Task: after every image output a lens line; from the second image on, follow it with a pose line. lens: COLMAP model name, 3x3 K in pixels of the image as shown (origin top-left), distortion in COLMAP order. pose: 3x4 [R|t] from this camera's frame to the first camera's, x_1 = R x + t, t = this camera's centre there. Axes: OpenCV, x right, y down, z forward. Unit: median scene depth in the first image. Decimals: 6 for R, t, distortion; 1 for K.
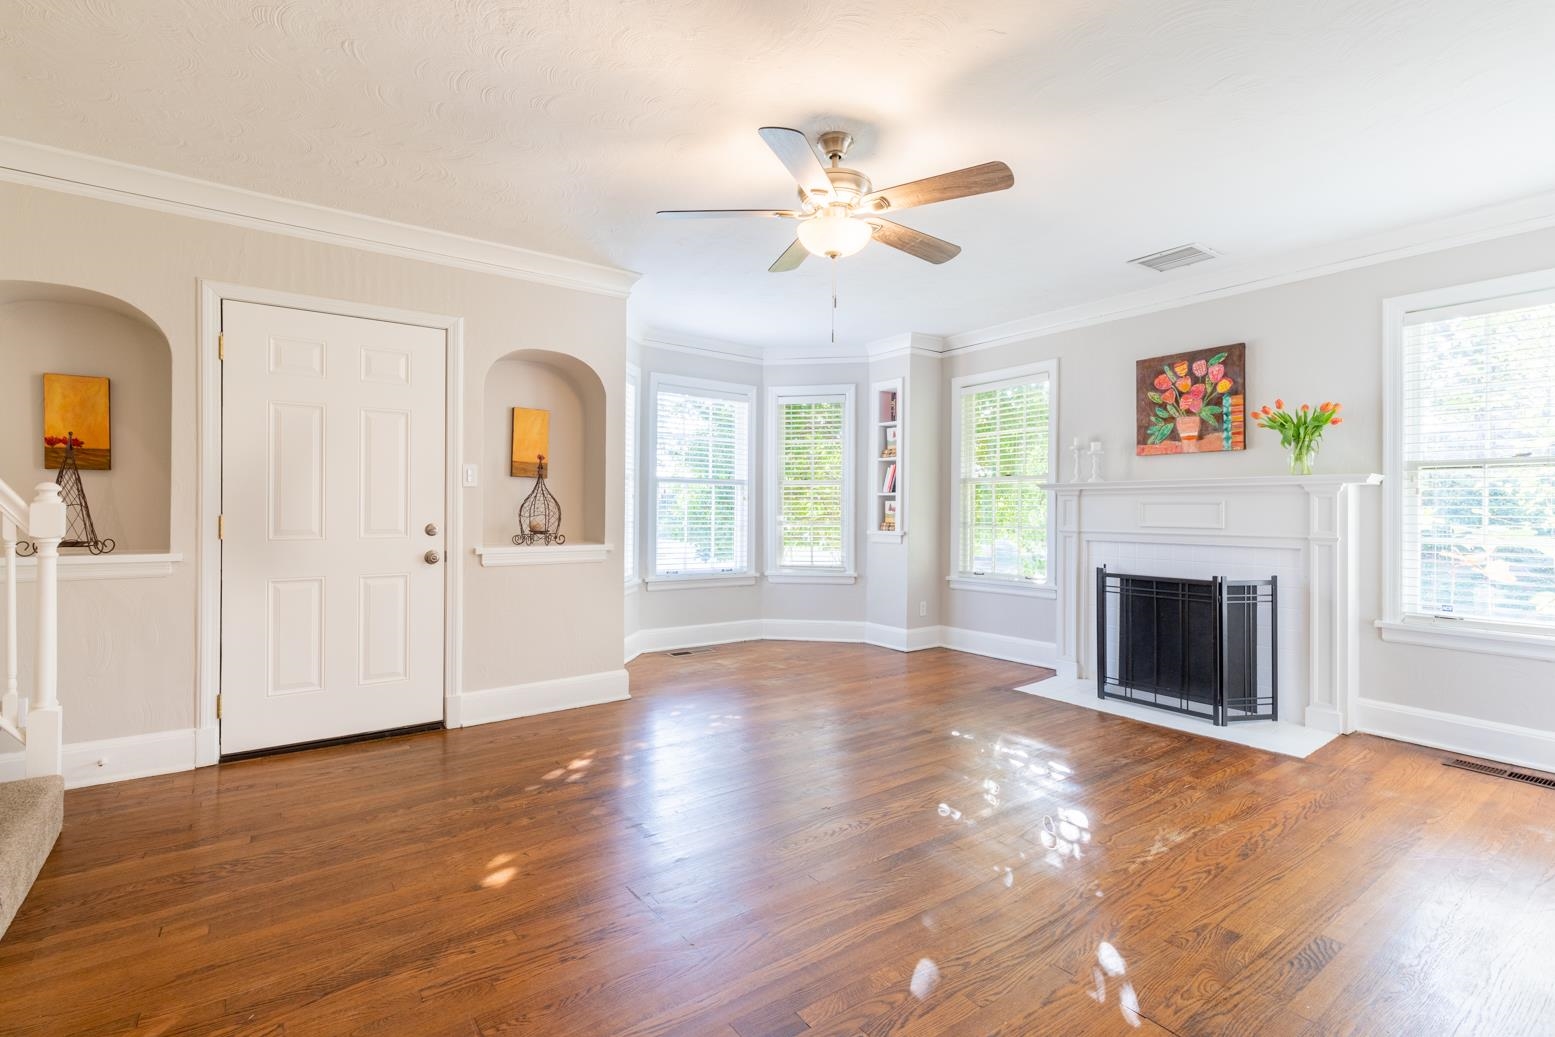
lens RADIAL K [[717.4, 0, 776.4], [0, 717.4, 494.7], [0, 0, 1]] dist [0.006381, 0.000549]
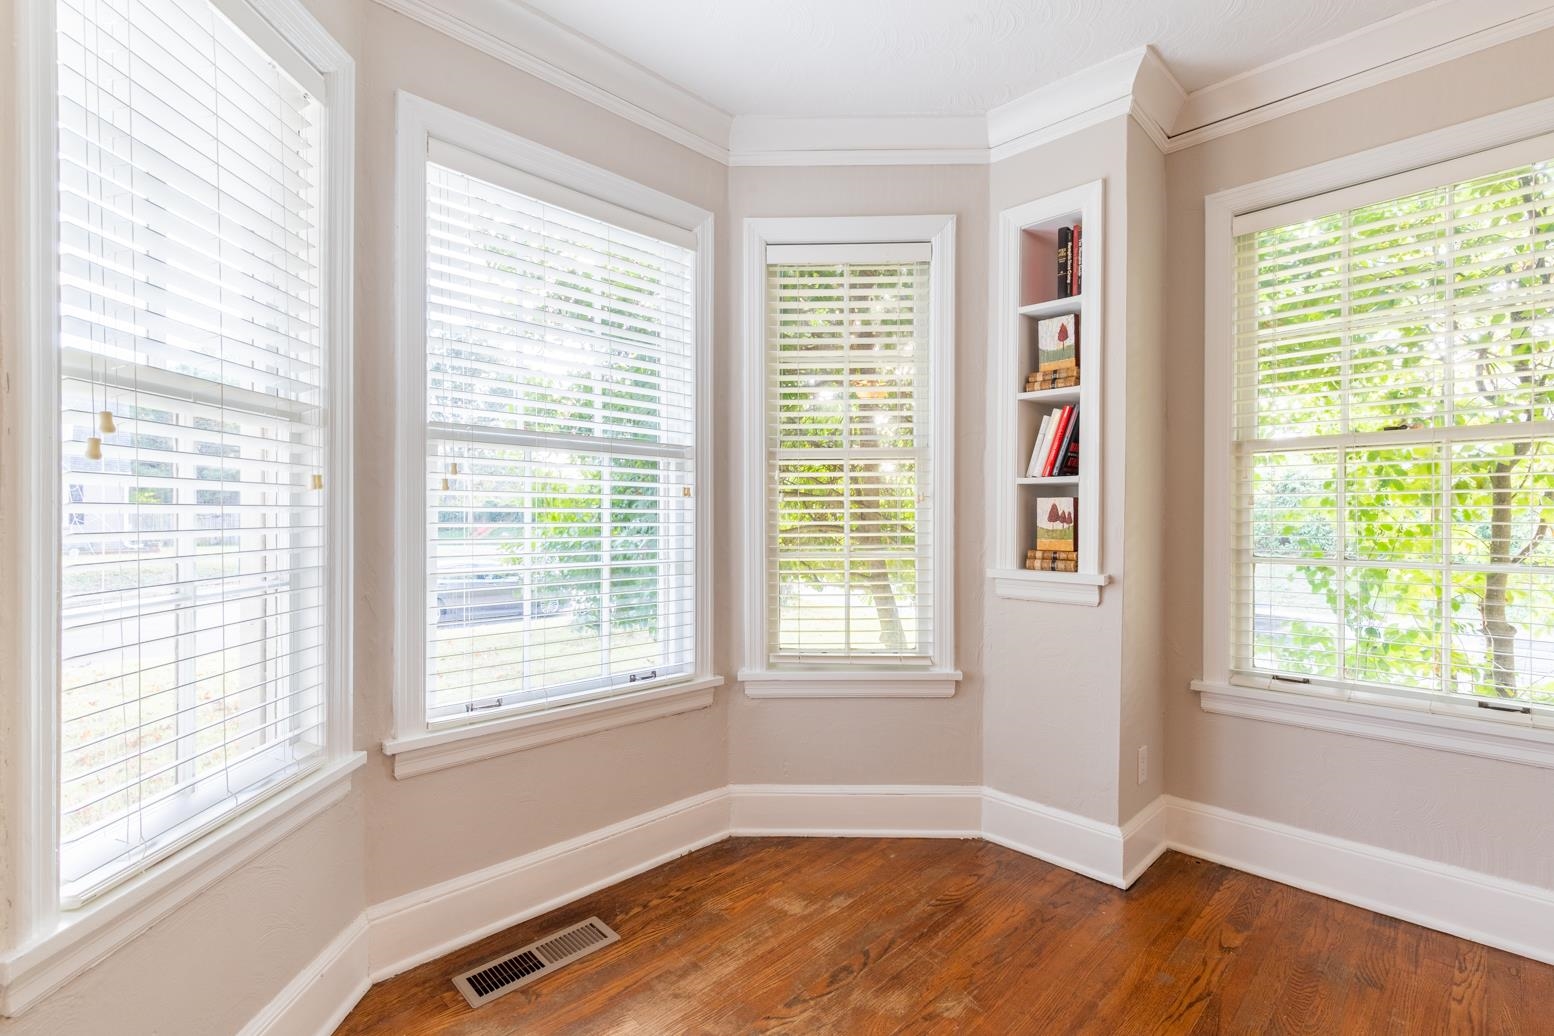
lens RADIAL K [[696.8, 0, 778.6], [0, 696.8, 515.1], [0, 0, 1]] dist [0.001765, 0.000744]
pose [[0.987956, -0.004992, 0.154656, -0.055005], [0.001431, 0.999732, 0.023125, 0.009395], [-0.154730, -0.022625, 0.987698, 0.626128]]
